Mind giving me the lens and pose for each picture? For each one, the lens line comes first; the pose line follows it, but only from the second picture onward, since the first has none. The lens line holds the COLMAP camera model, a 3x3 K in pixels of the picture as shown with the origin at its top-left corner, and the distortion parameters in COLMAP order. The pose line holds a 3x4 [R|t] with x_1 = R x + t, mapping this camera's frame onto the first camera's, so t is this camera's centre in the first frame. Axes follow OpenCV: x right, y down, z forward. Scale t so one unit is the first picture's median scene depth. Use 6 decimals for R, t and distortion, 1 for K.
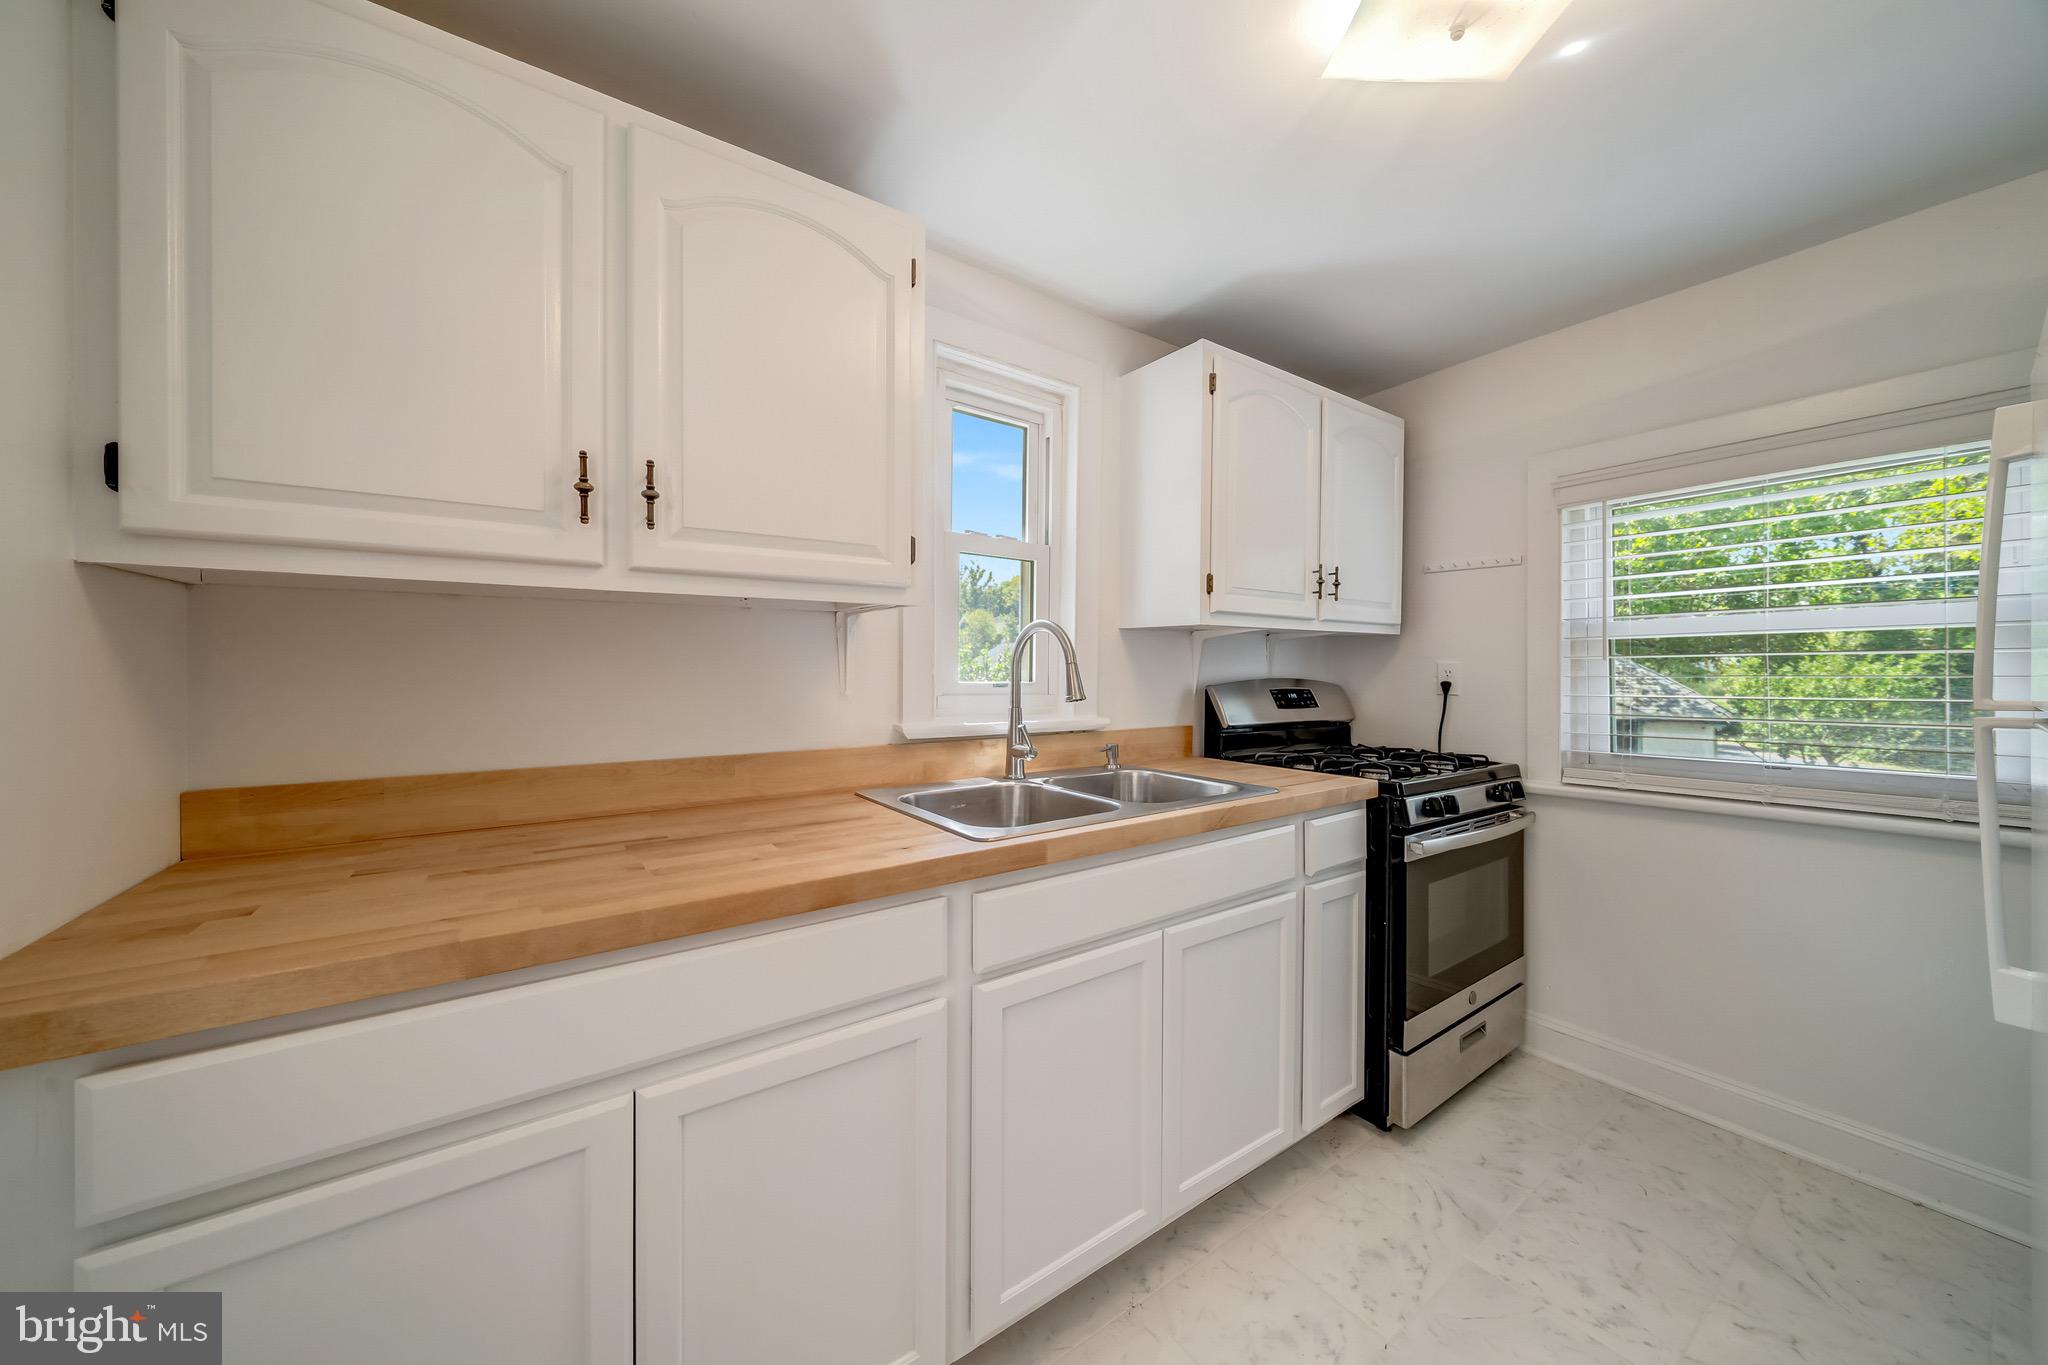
lens RADIAL K [[695.2, 0, 1021.5], [0, 695.2, 676.1], [0, 0, 1]] dist [-0.005658, 0.000065]
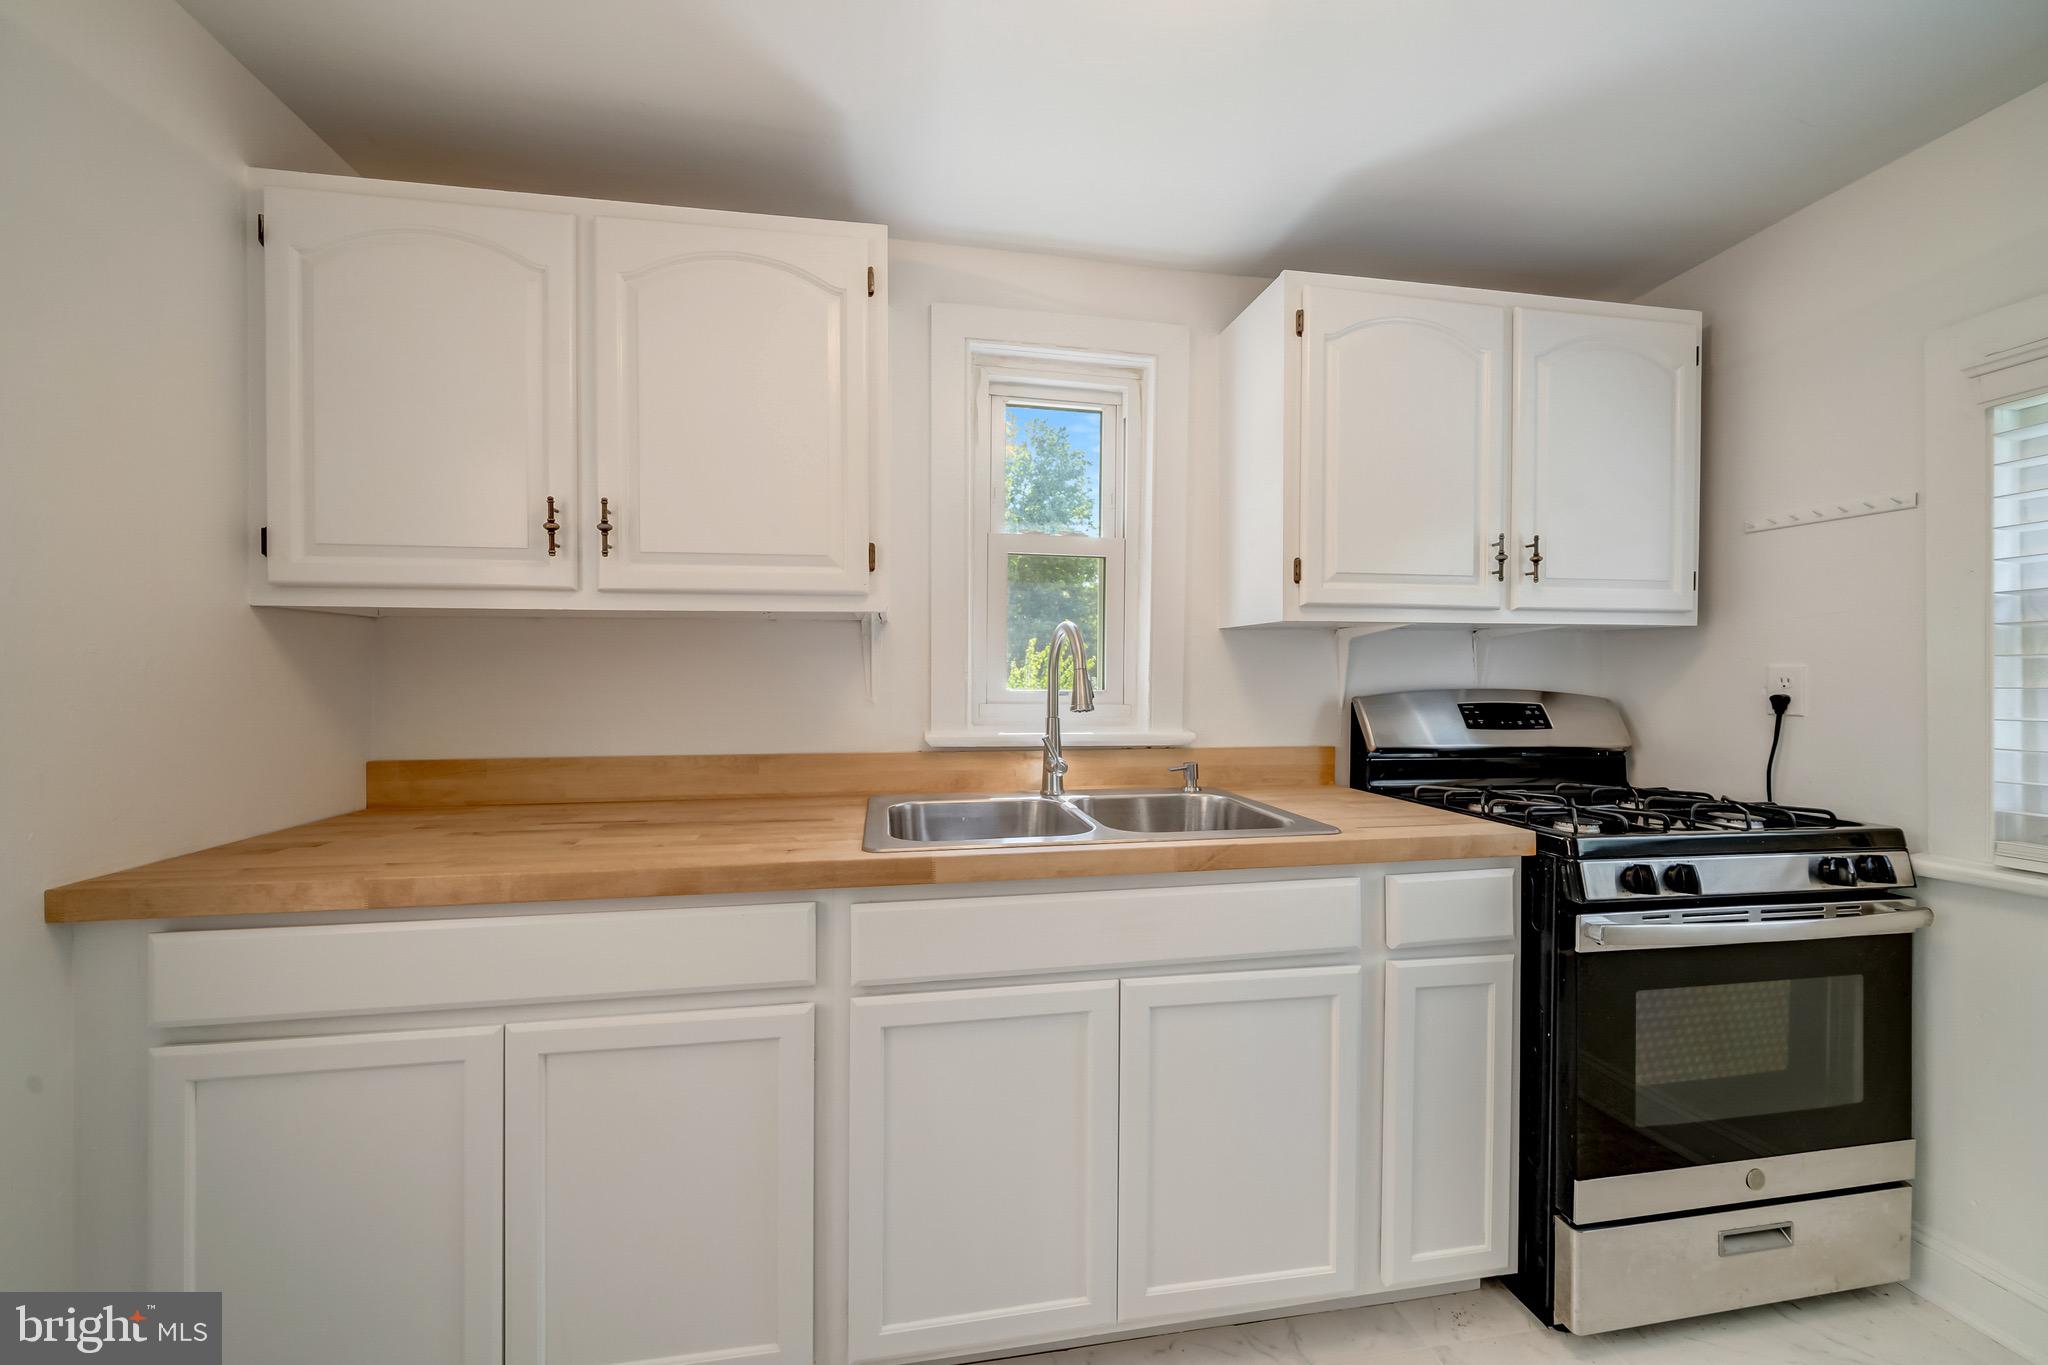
lens RADIAL K [[730.7, 0, 1016.5], [0, 730.7, 683.9], [0, 0, 1]] dist [-0.001884, -0.000233]
pose [[0.907877, 0.002988, -0.419226, 0.342486], [-0.004003, 0.999991, -0.001543, 0.001781], [0.419217, 0.003079, 0.907881, 0.094252]]
